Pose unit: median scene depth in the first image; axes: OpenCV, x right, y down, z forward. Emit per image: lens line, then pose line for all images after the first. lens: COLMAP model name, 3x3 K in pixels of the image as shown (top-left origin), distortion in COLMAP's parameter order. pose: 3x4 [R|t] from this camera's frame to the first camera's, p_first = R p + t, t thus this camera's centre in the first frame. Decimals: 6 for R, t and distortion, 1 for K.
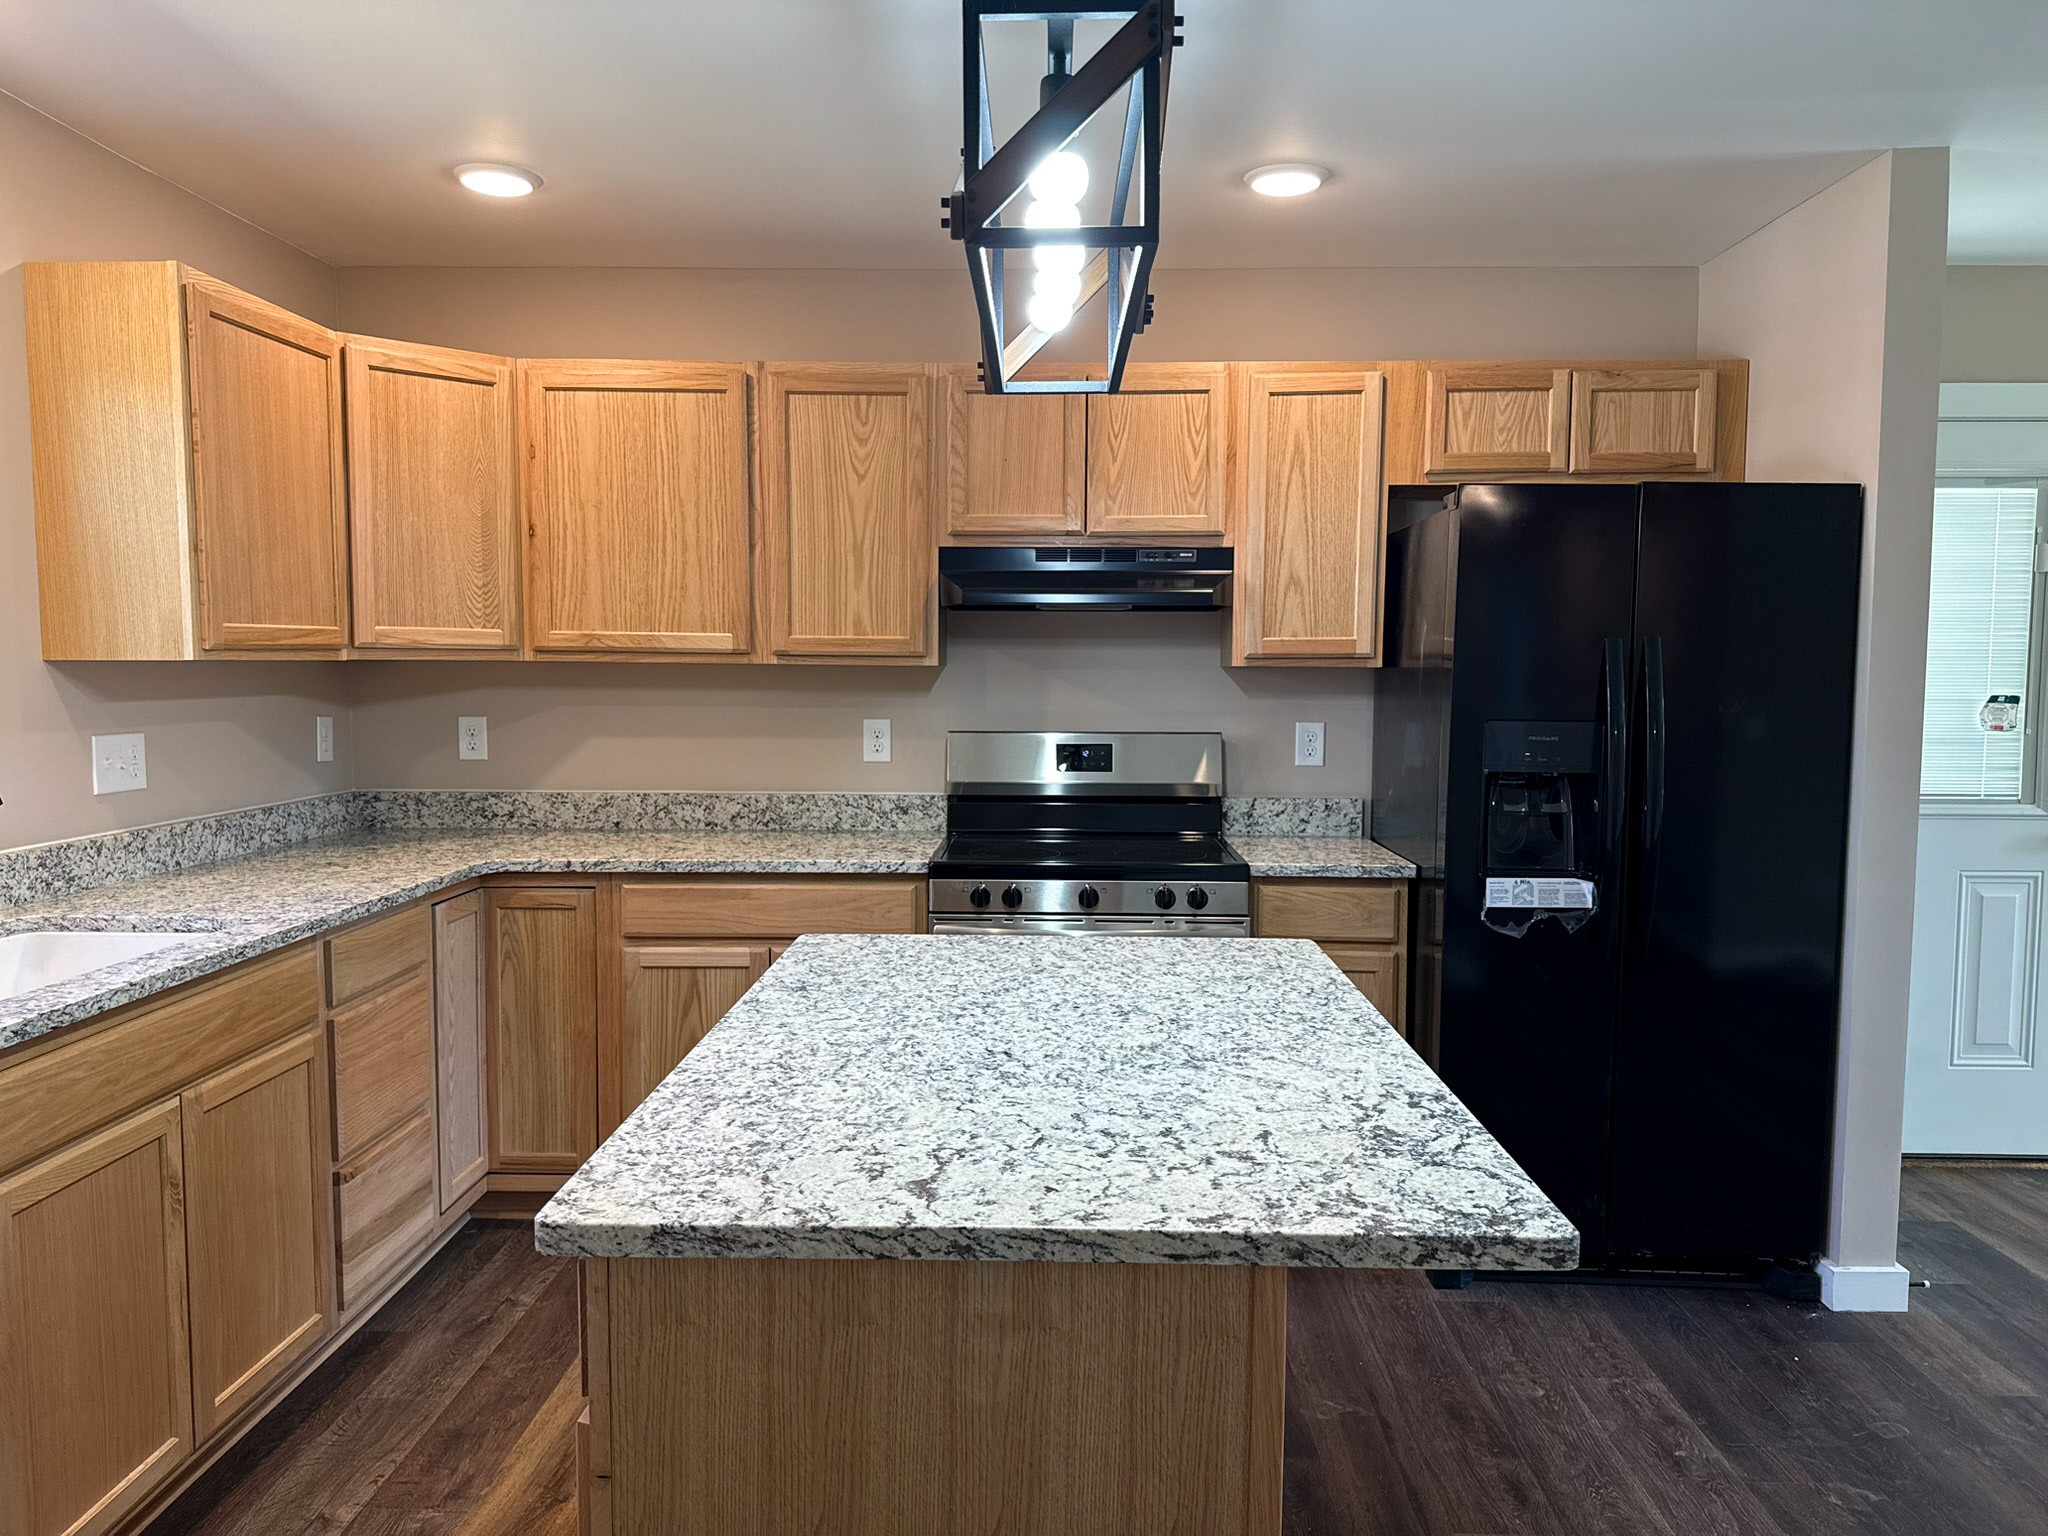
lens RADIAL K [[1433.3, 0, 1023.0], [0, 1433.3, 774.5], [0, 0, 1]] dist [0.057967, -0.074991]
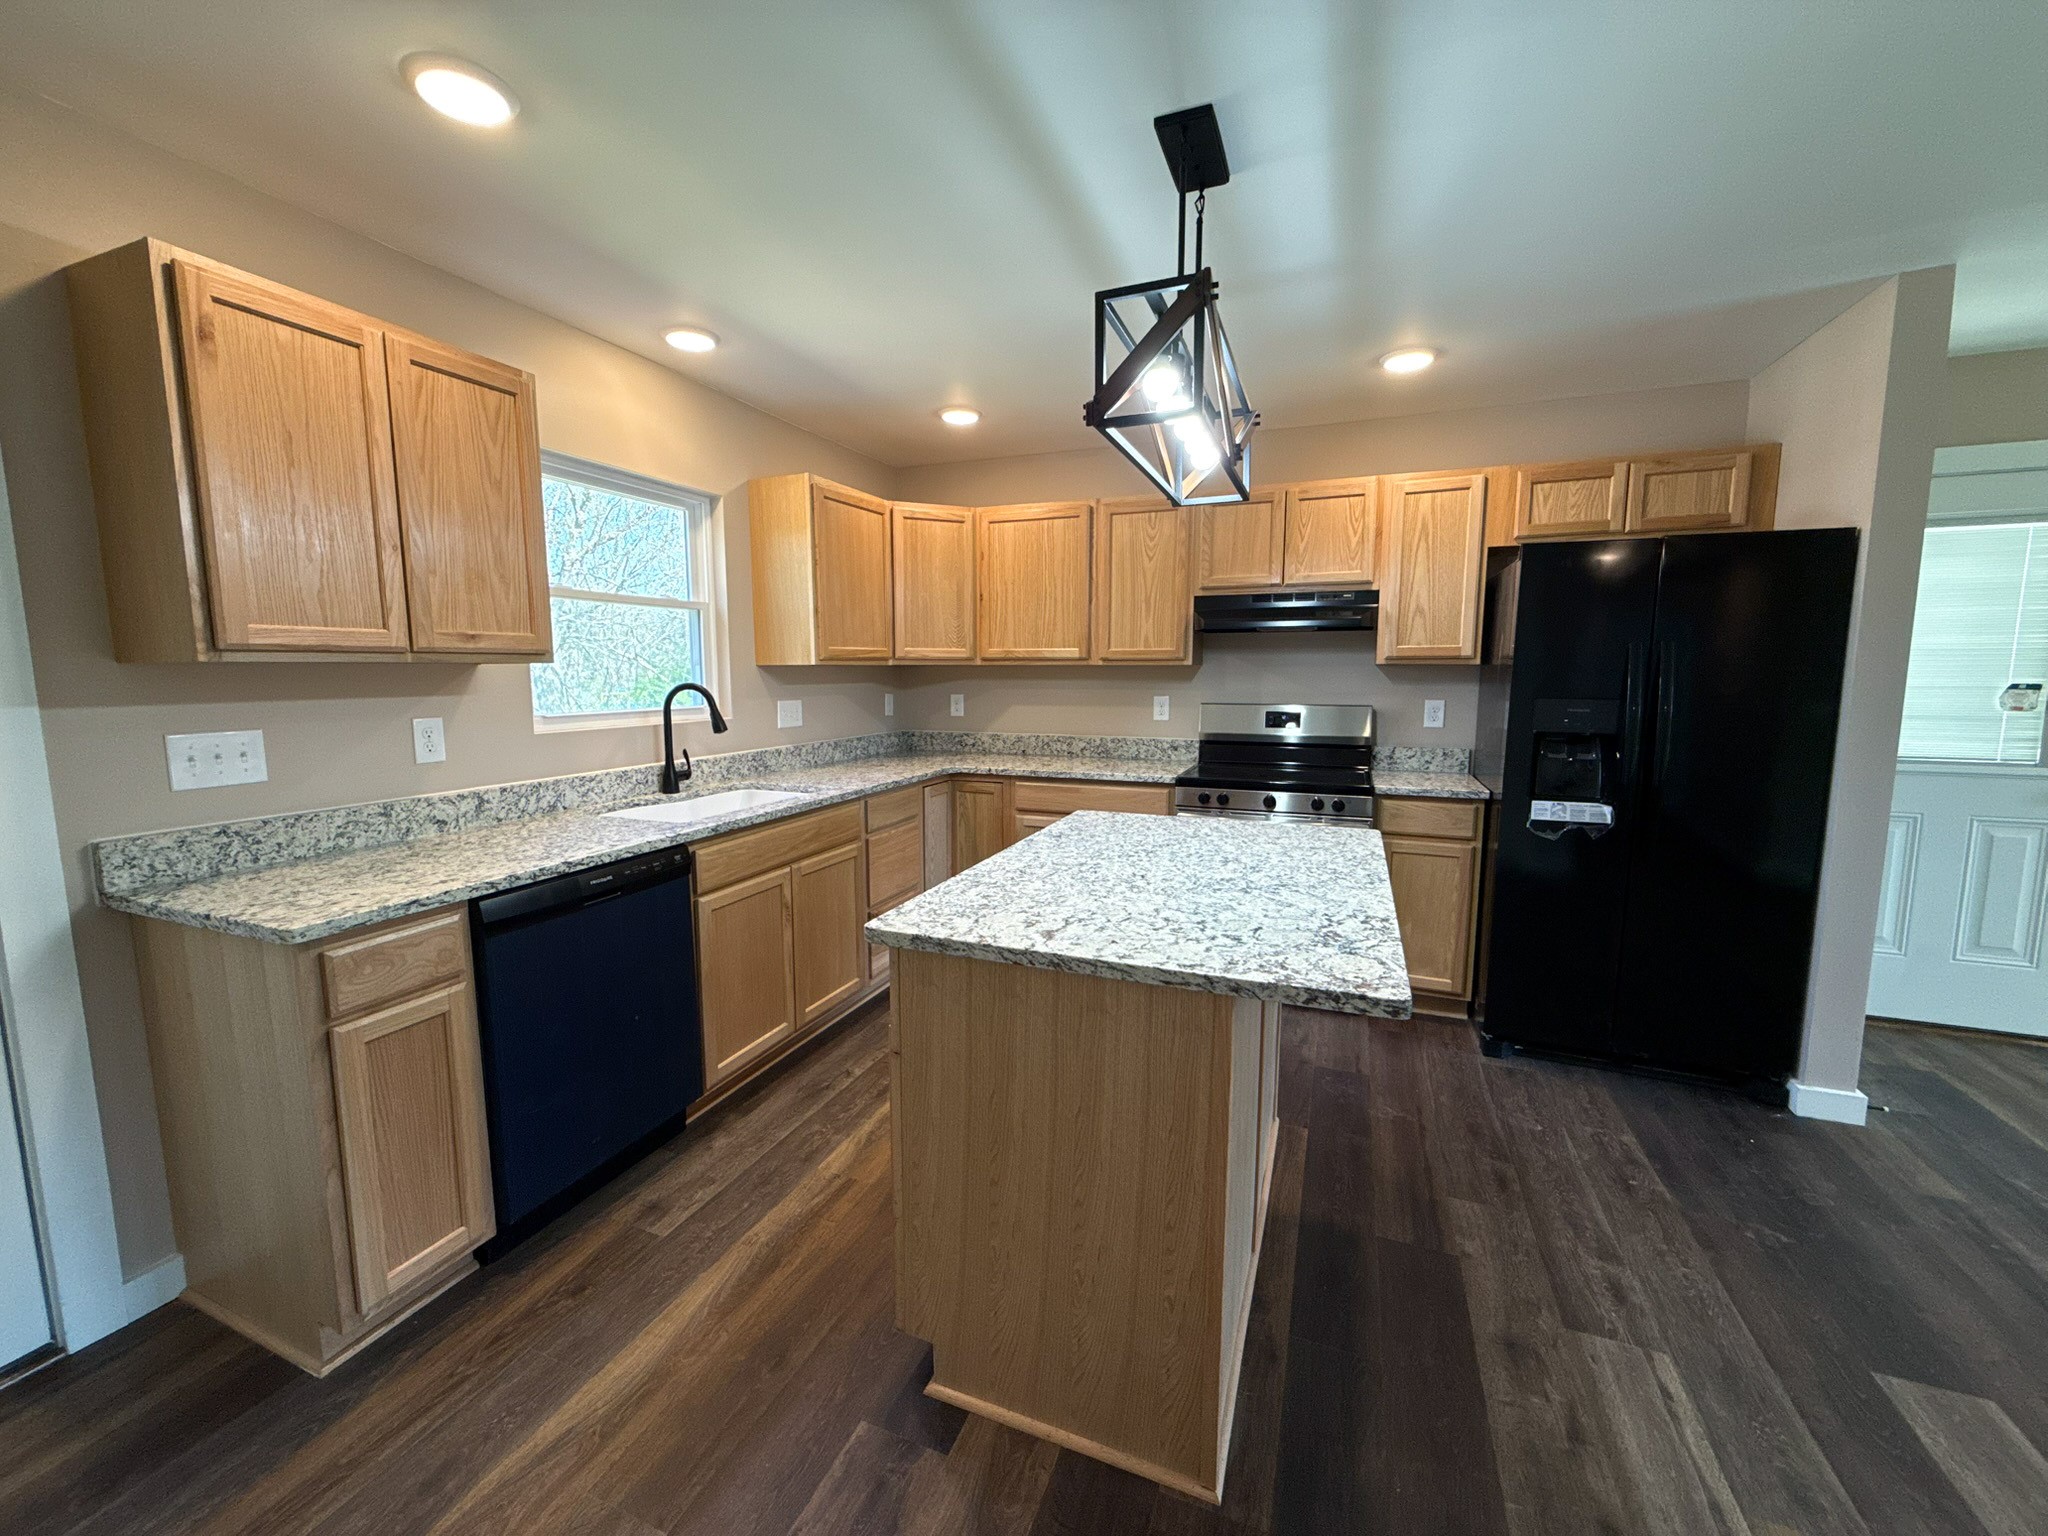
lens RADIAL K [[813.8, 0, 1017.9], [0, 813.8, 762.4], [0, 0, 1]] dist [0.000119, -0.000096]
pose [[0.936784, 0.034511, -0.348202, 0.103677], [-0.021695, 0.998938, 0.040640, 0.007254], [0.349235, -0.030517, 0.936538, -0.006812]]
